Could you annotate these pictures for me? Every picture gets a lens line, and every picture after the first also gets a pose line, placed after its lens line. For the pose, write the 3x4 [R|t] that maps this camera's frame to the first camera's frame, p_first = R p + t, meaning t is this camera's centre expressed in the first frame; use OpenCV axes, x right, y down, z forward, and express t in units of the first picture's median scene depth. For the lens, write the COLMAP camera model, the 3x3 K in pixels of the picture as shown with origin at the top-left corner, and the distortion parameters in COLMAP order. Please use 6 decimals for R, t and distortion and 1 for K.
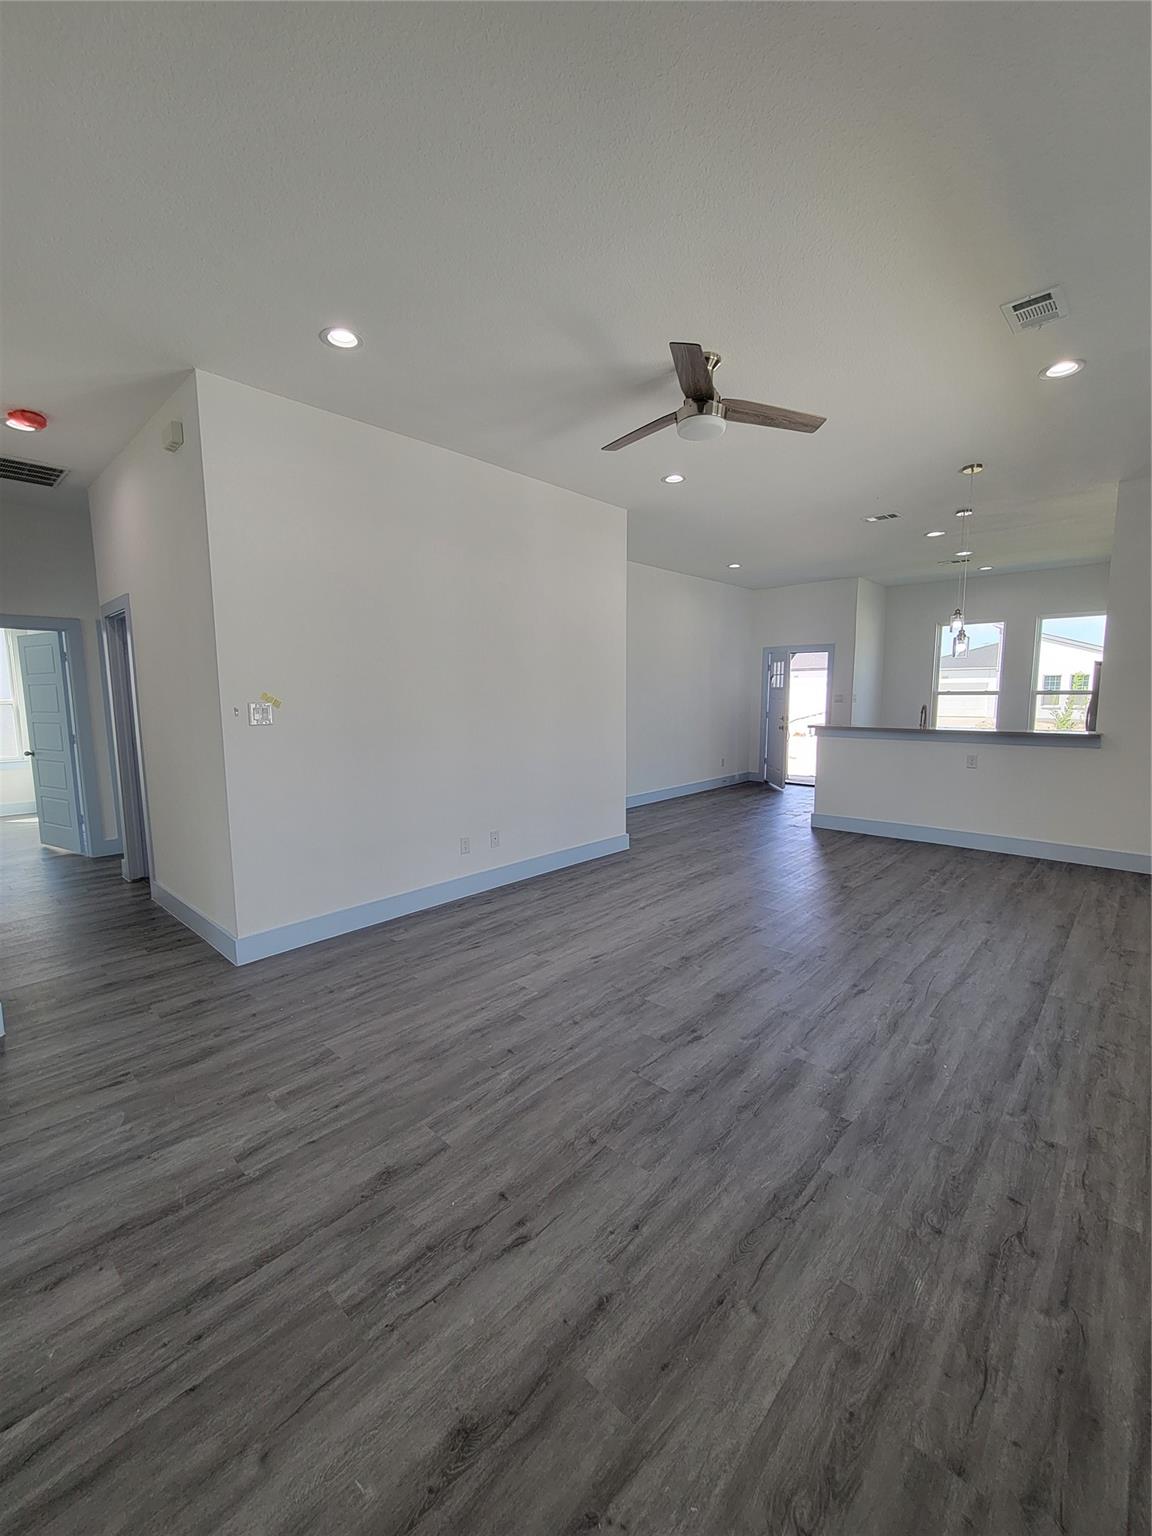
lens RADIAL K [[629.6, 0, 568.3], [0, 629.6, 769.2], [0, 0, 1]] dist [-0.000391, -0.002971]
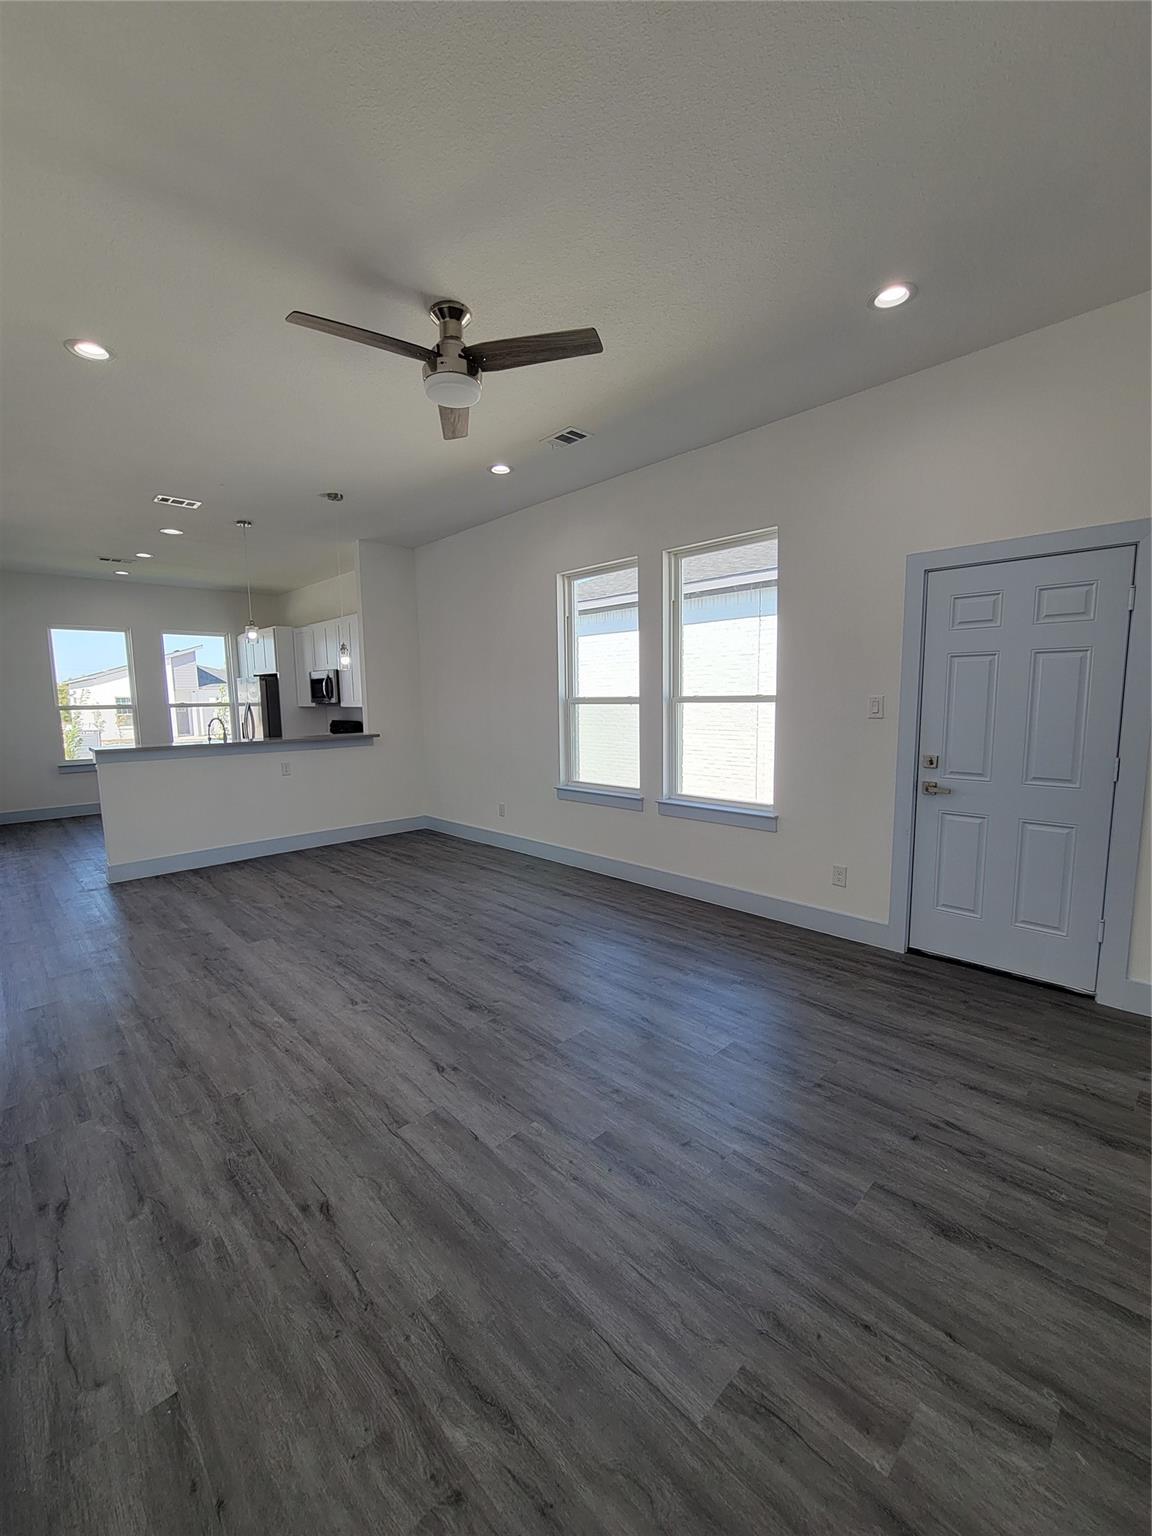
lens RADIAL K [[629.6, 0, 571.6], [0, 629.6, 771.6], [0, 0, 1]] dist [-0.000391, -0.002971]
pose [[0.051494, -0.112614, 0.992304, -0.665397], [0.136560, 0.985083, 0.104708, -0.093678], [-0.989293, 0.130117, 0.066104, 0.820561]]
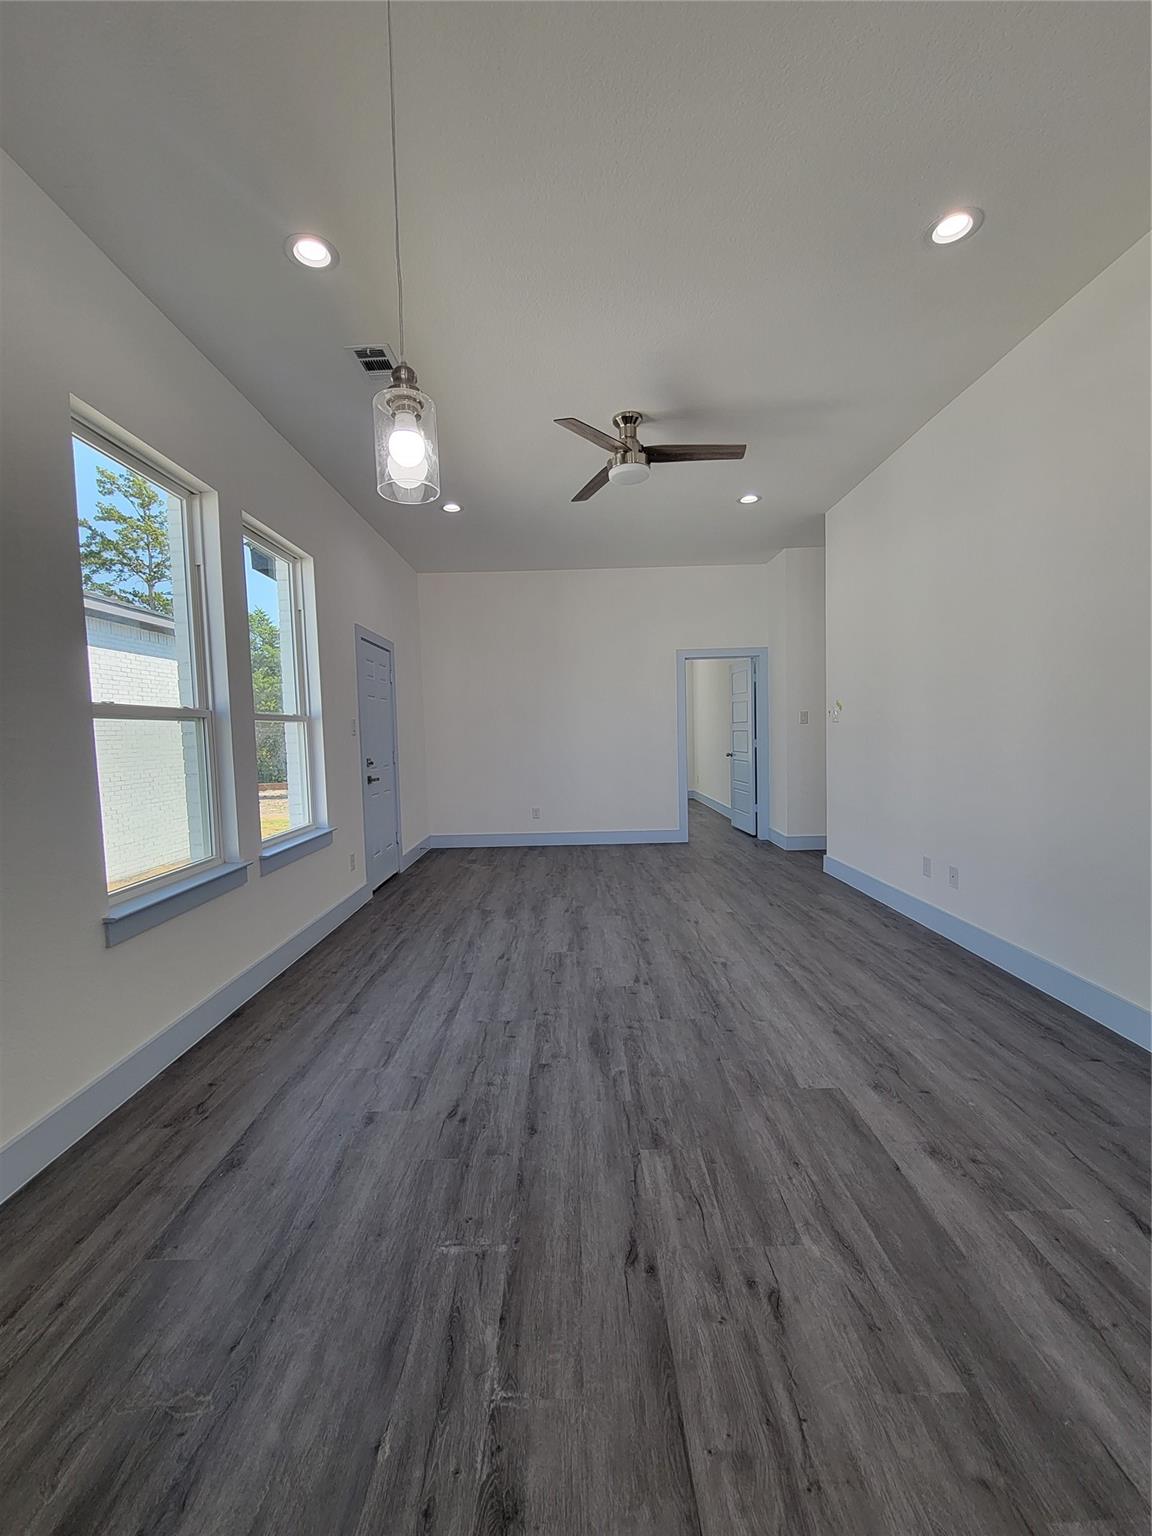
lens RADIAL K [[629.6, 0, 570.2], [0, 629.6, 769.7], [0, 0, 1]] dist [-0.000391, -0.002971]
pose [[-0.730462, 0.070429, -0.679312, 1.081666], [-0.046835, 0.987161, 0.152708, -0.167663], [0.681345, 0.143363, -0.717785, 1.776760]]
